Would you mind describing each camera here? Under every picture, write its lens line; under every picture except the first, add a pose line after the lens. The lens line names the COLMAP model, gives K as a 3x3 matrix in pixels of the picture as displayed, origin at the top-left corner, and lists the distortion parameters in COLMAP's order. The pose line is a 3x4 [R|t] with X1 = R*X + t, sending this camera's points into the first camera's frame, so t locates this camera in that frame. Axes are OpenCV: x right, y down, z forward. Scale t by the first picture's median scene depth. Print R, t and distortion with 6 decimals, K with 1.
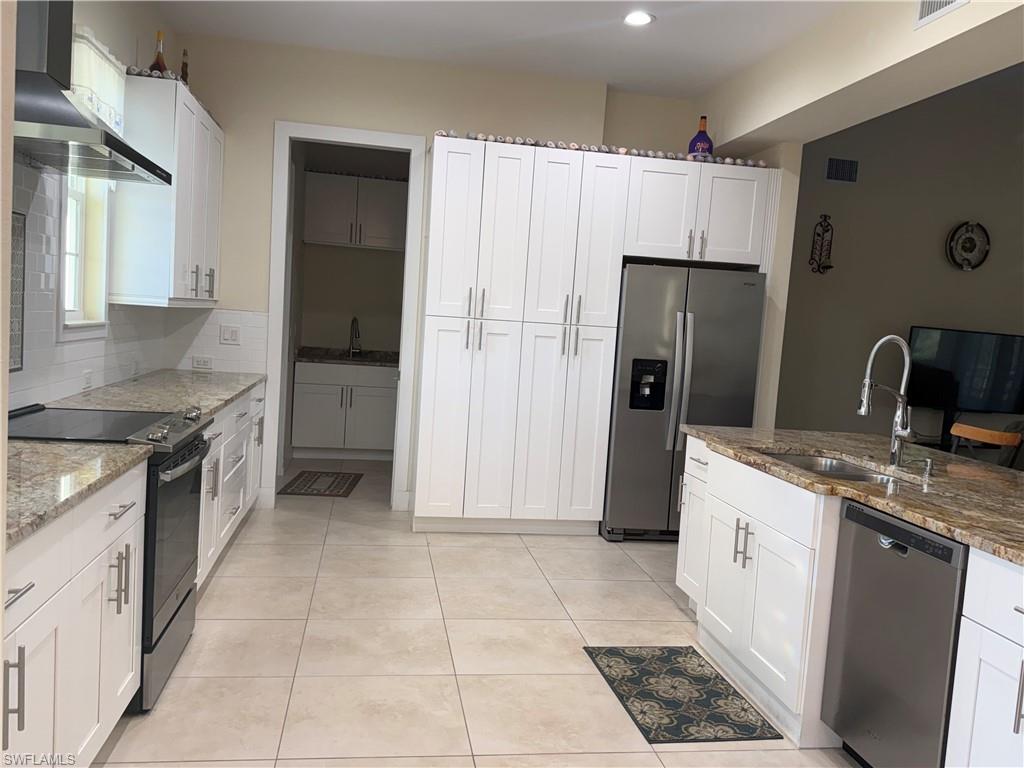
lens RADIAL K [[889.8, 0, 508.5], [0, 889.8, 401.2], [0, 0, 1]] dist [0.069279, -0.087324]
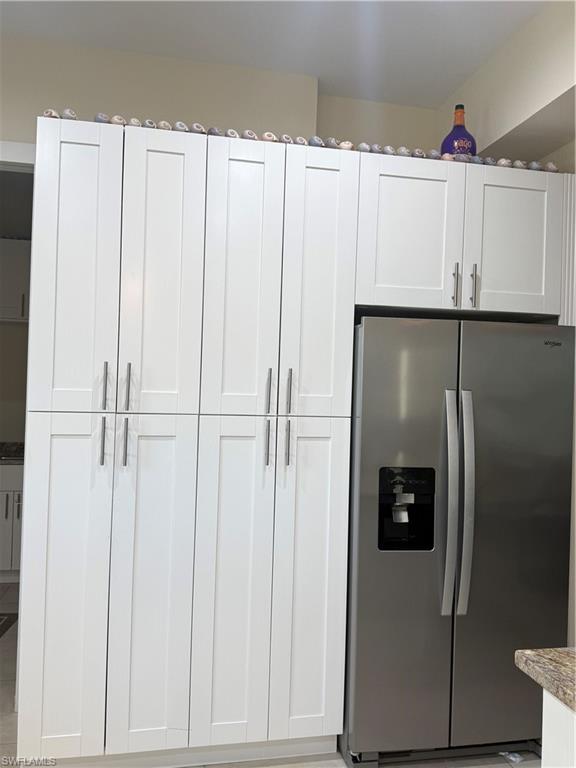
lens RADIAL K [[667.4, 0, 293.4], [0, 667.4, 380.7], [0, 0, 1]] dist [0.069279, -0.087324]
pose [[0.997806, -0.035431, 0.055925, 0.055671], [0.040679, 0.994580, -0.095683, -0.065158], [-0.052232, 0.097748, 0.993840, 0.531917]]
